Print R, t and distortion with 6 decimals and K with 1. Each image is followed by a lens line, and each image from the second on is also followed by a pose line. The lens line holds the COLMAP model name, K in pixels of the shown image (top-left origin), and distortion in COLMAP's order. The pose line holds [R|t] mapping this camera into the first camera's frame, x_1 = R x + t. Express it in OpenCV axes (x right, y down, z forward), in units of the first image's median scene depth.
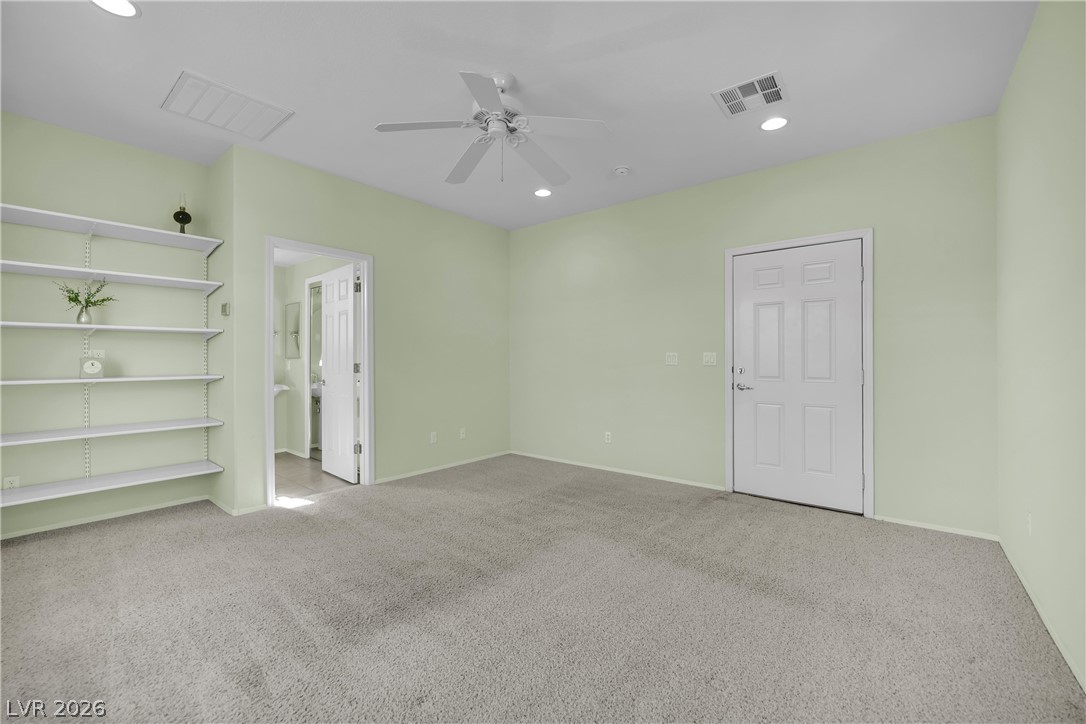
lens RADIAL K [[452.5, 0, 538.7], [0, 452.5, 361.0], [0, 0, 1]] dist [-0.021112, -0.000523]
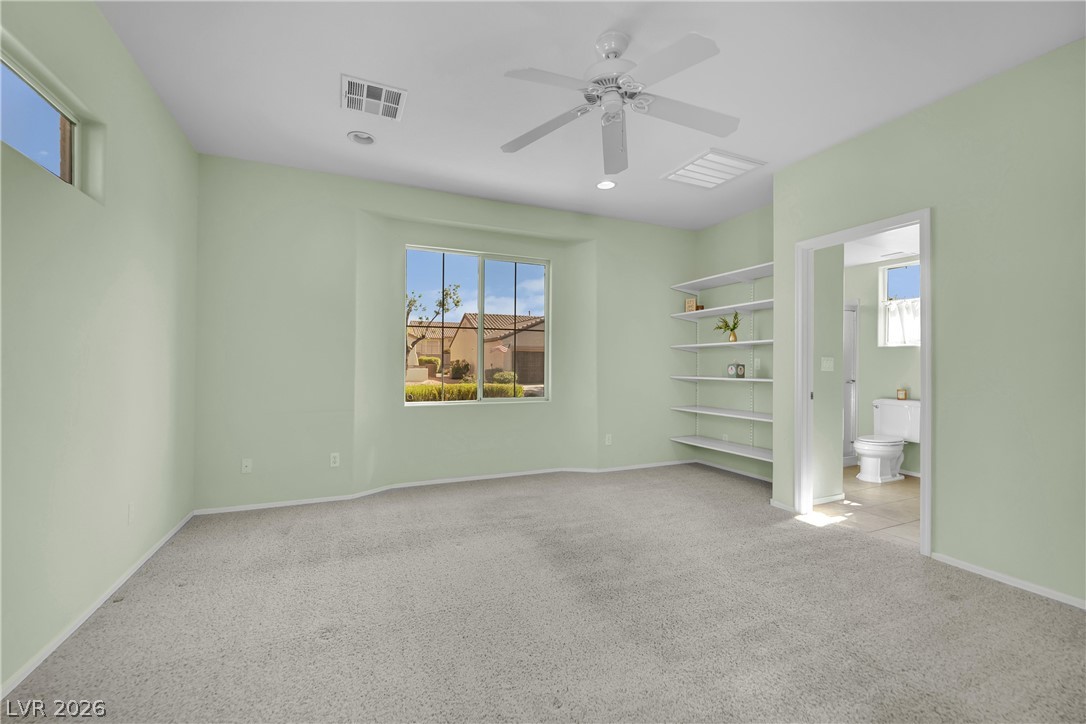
lens RADIAL K [[452.5, 0, 543.9], [0, 452.5, 369.3], [0, 0, 1]] dist [-0.021112, -0.000523]
pose [[-0.442107, 0.009736, -0.896909, 0.651854], [-0.005251, 0.999896, 0.013442, -0.006531], [0.896947, 0.010653, -0.442010, 1.093670]]
